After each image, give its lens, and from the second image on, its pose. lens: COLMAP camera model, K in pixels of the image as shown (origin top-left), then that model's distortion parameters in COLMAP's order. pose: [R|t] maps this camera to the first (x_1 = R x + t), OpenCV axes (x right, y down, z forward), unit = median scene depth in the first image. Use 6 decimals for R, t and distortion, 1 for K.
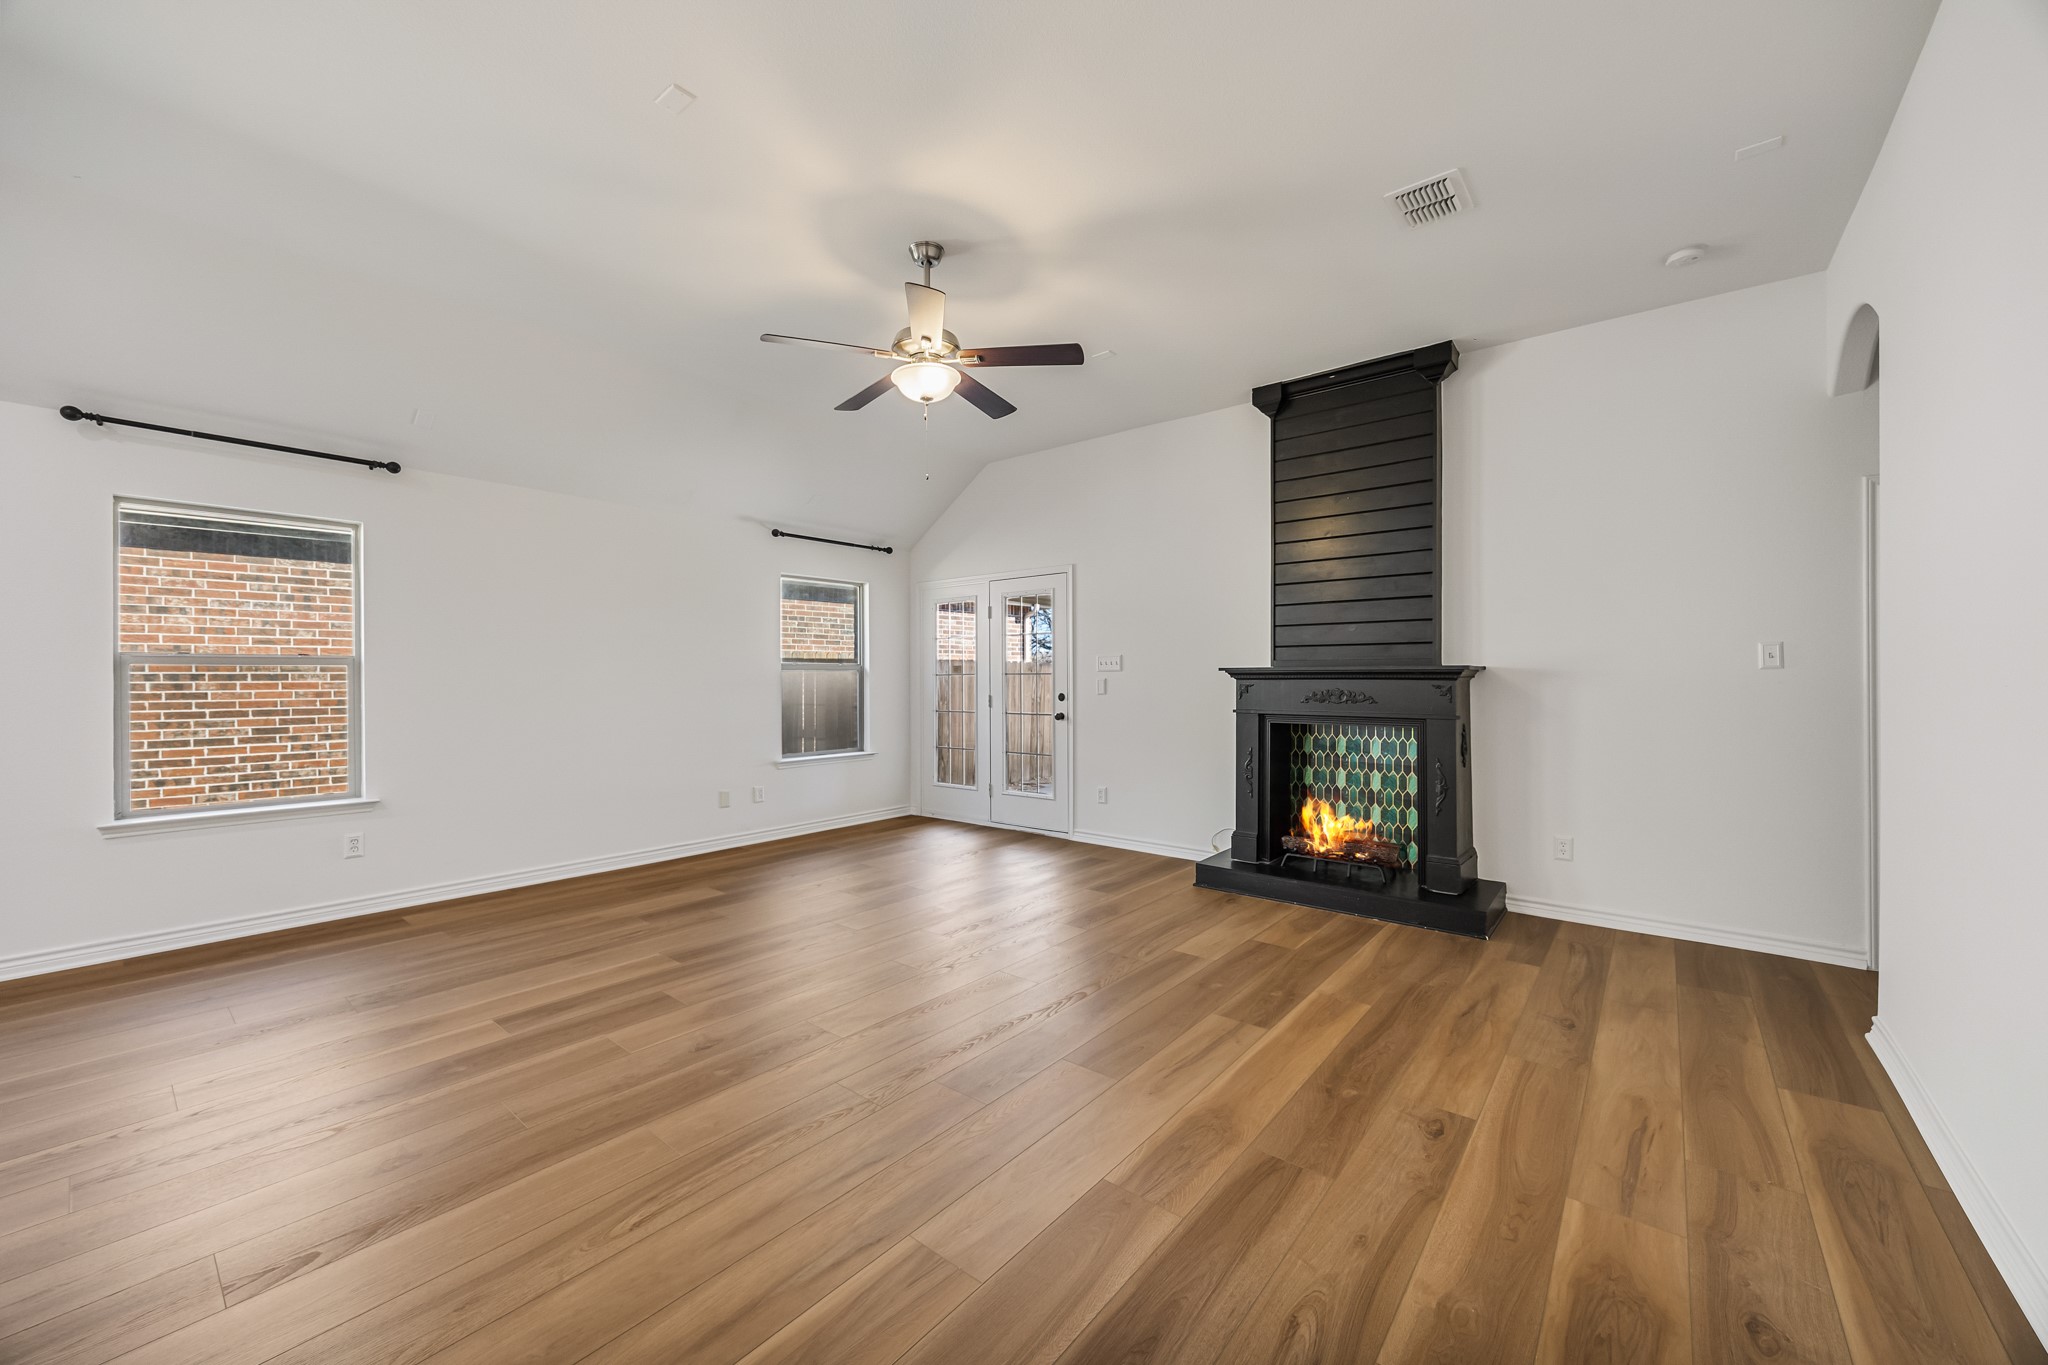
lens RADIAL K [[795.5, 0, 1029.5], [0, 795.5, 671.1], [0, 0, 1]] dist [0.000007, -0.000403]
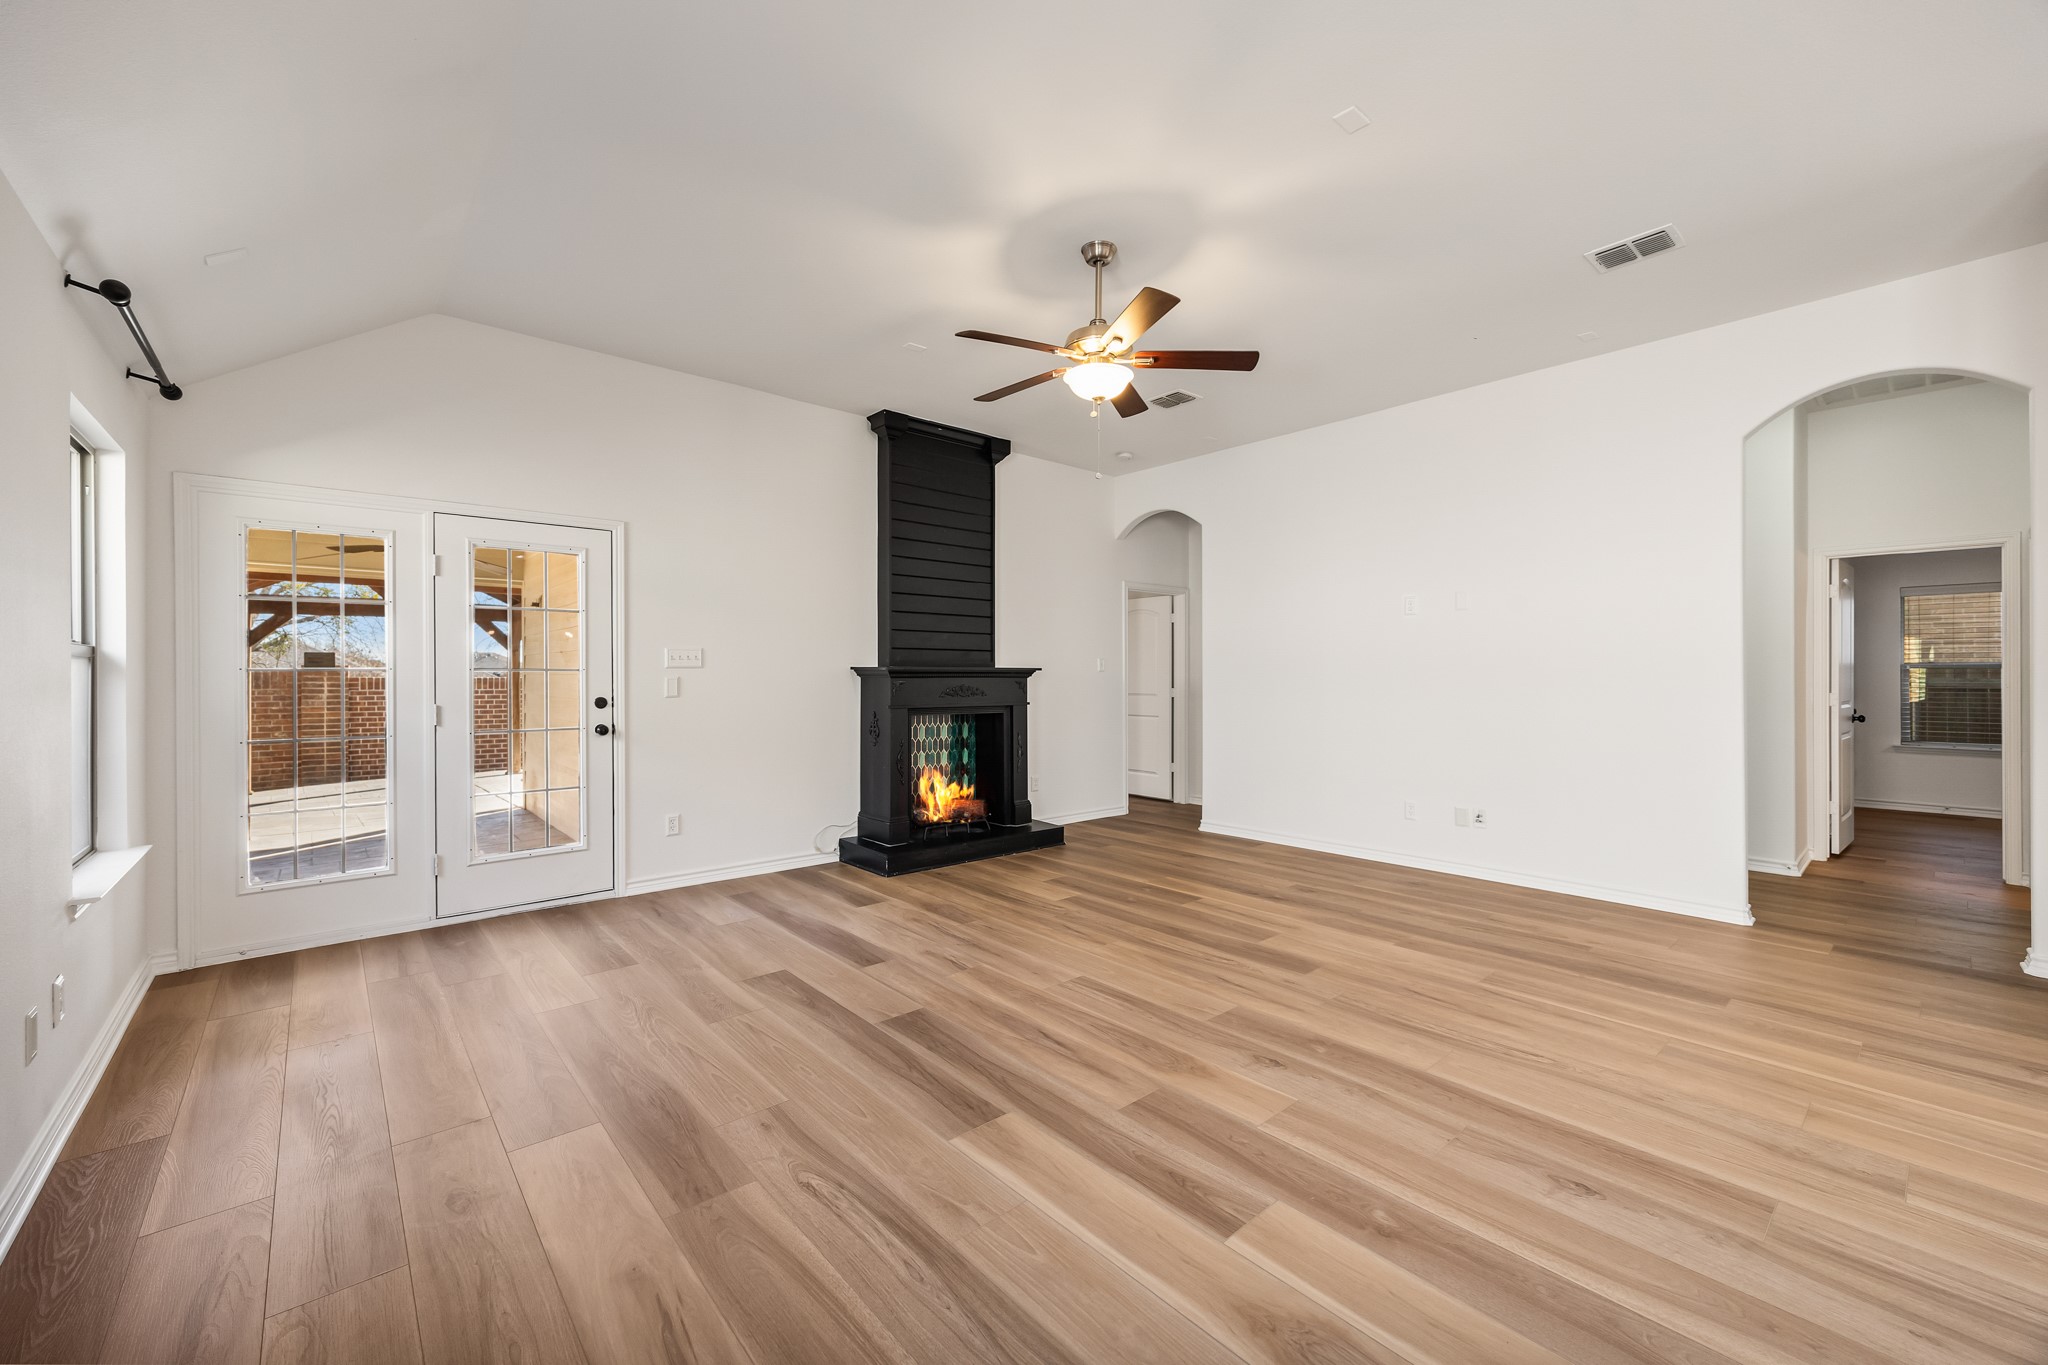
lens RADIAL K [[795.5, 0, 1019.9], [0, 795.5, 684.4], [0, 0, 1]] dist [0.000007, -0.000403]
pose [[0.175516, -0.008223, 0.984442, -0.761985], [-0.009043, 0.999909, 0.009965, 0.006998], [-0.984435, -0.010651, 0.175426, 0.628119]]
